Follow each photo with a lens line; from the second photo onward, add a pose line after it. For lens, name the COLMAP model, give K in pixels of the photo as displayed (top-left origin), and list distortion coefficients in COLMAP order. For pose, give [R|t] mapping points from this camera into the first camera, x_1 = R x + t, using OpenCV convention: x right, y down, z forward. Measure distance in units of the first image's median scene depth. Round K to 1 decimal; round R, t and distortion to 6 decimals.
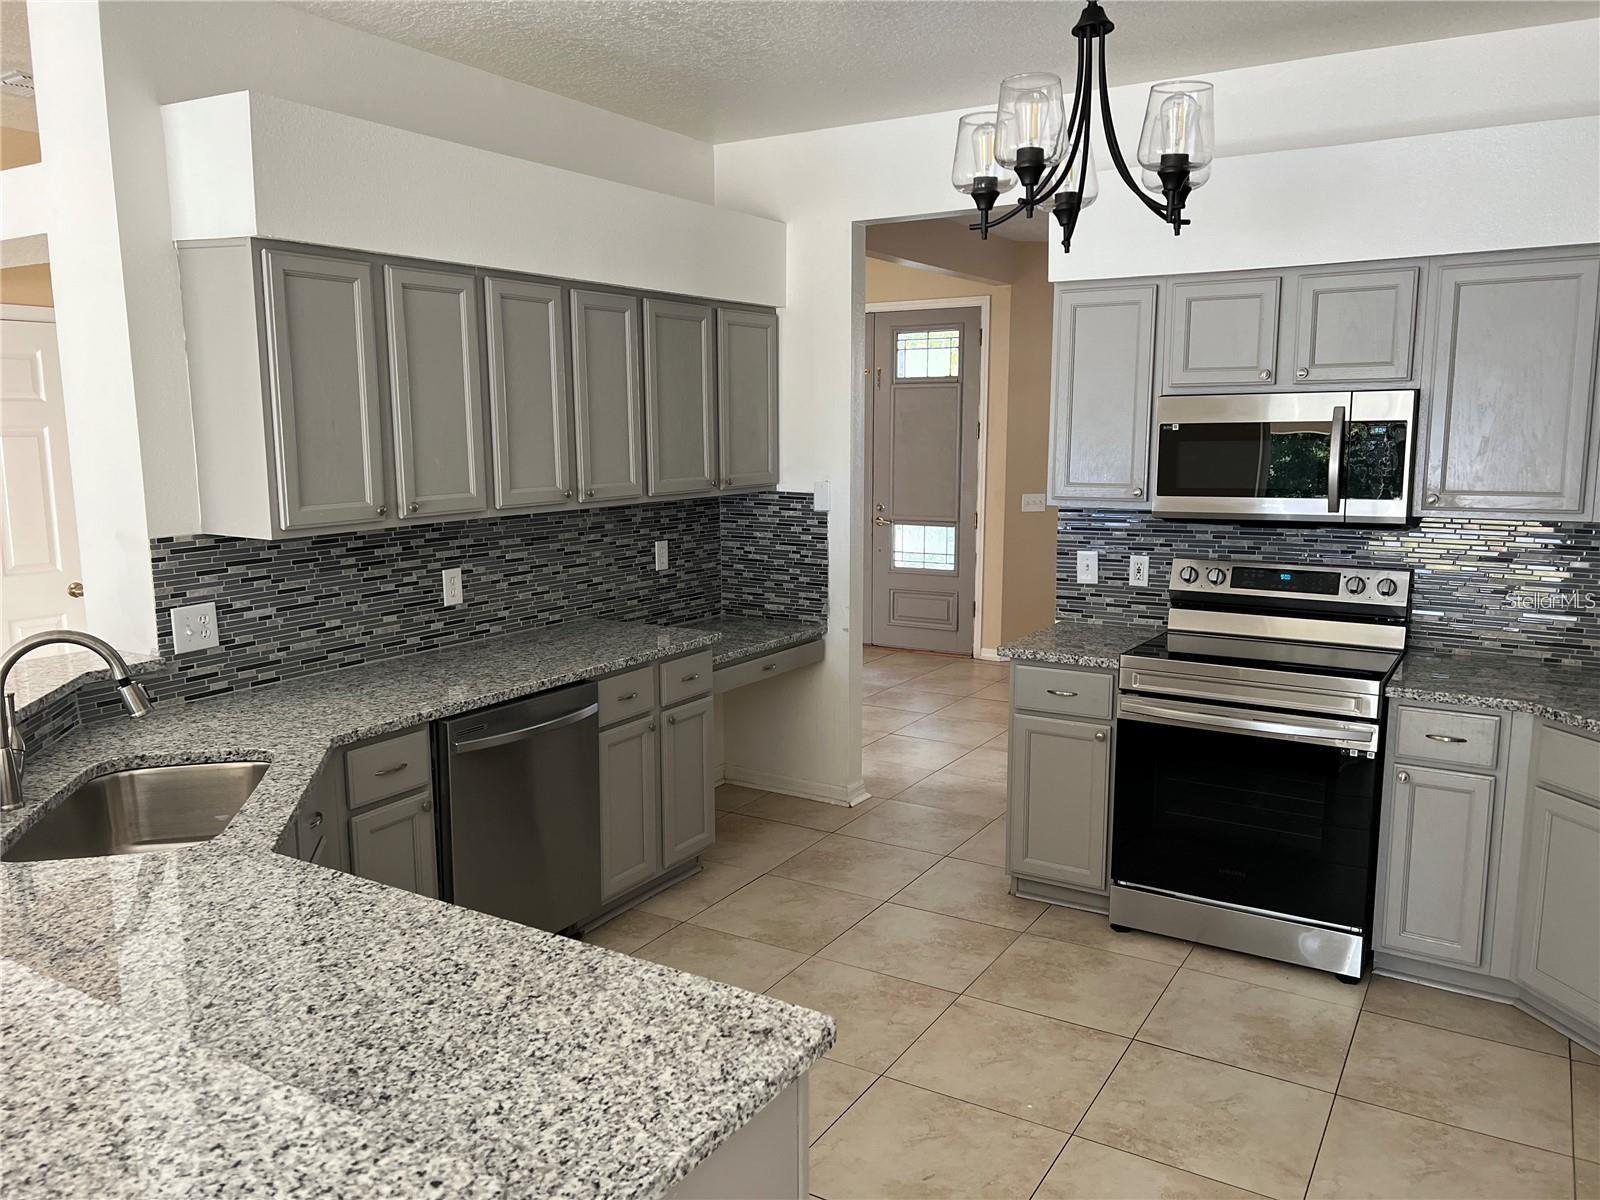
lens RADIAL K [[1188.5, 0, 809.5], [0, 1188.5, 606.6], [0, 0, 1]] dist [0.073678, -0.094167]
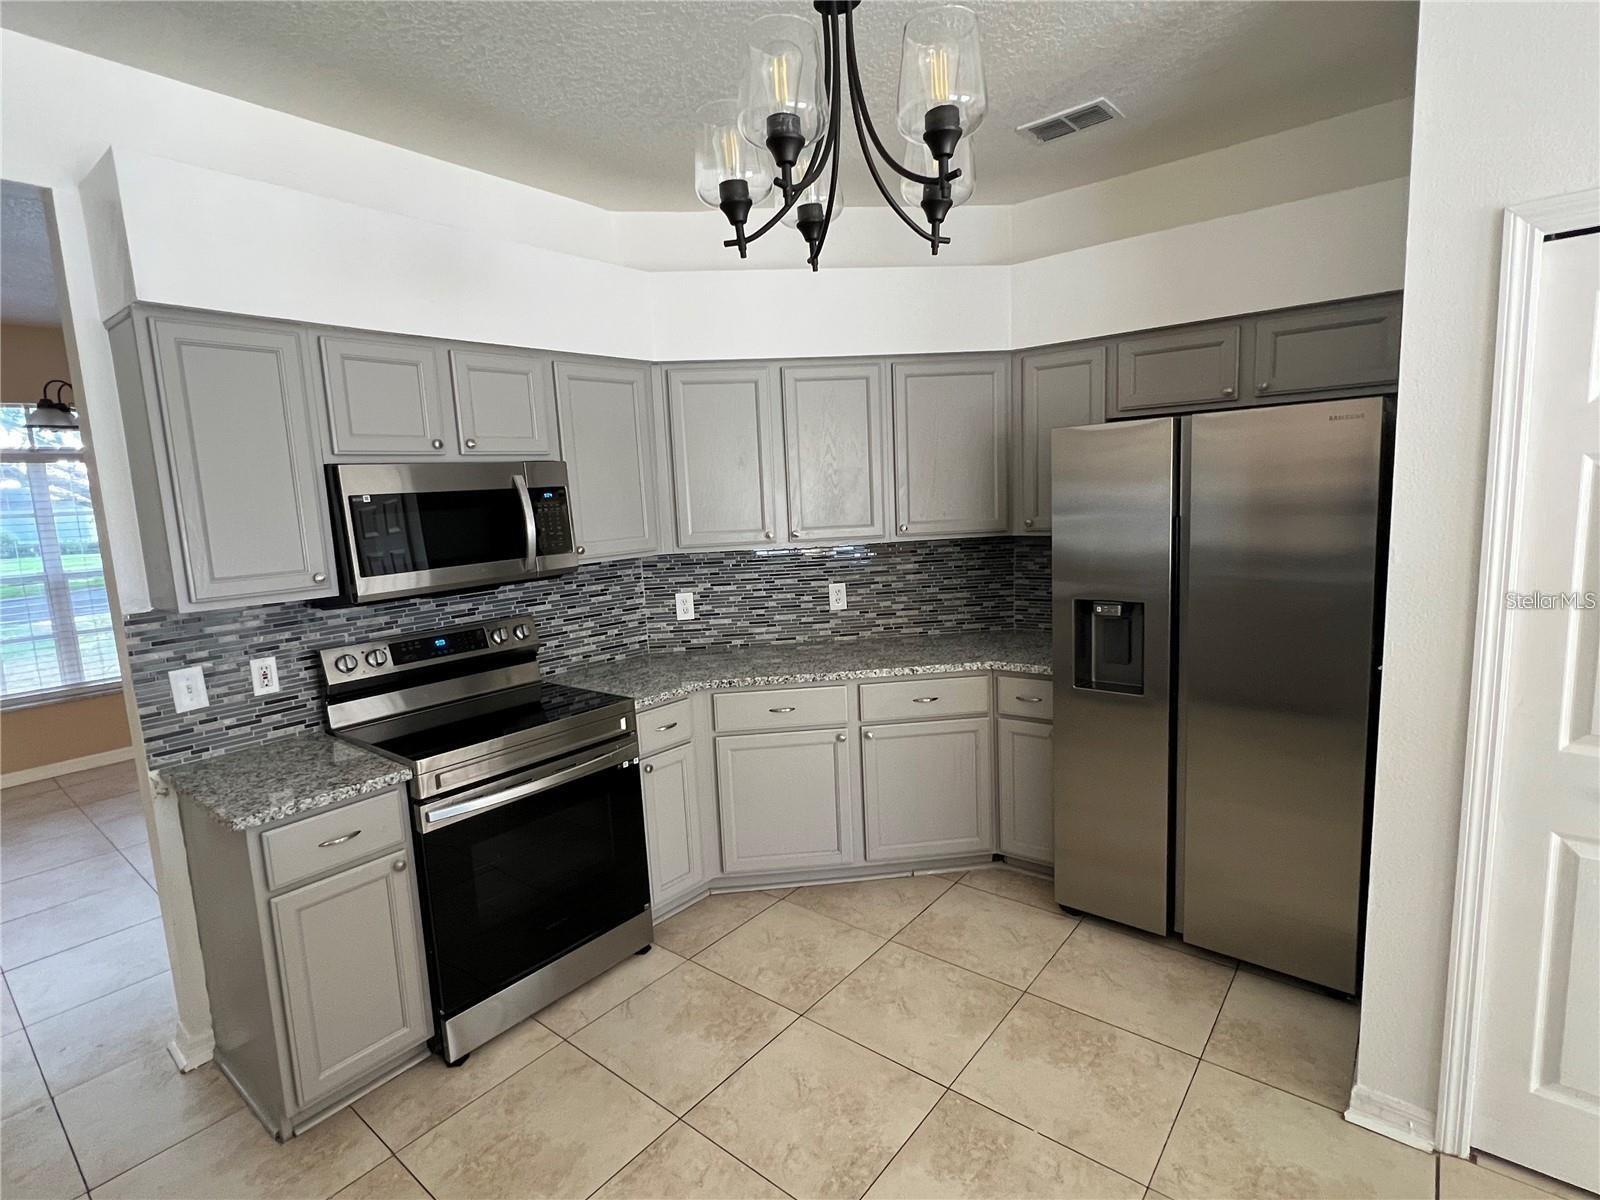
lens RADIAL K [[786.3, 0, 795.0], [0, 786.3, 593.0], [0, 0, 1]] dist [-0.000543, -0.000151]
pose [[0.144096, -0.131550, 0.980781, -0.125097], [0.197650, 0.974979, 0.101733, -0.042666], [-0.969624, 0.179192, 0.166492, 0.330751]]
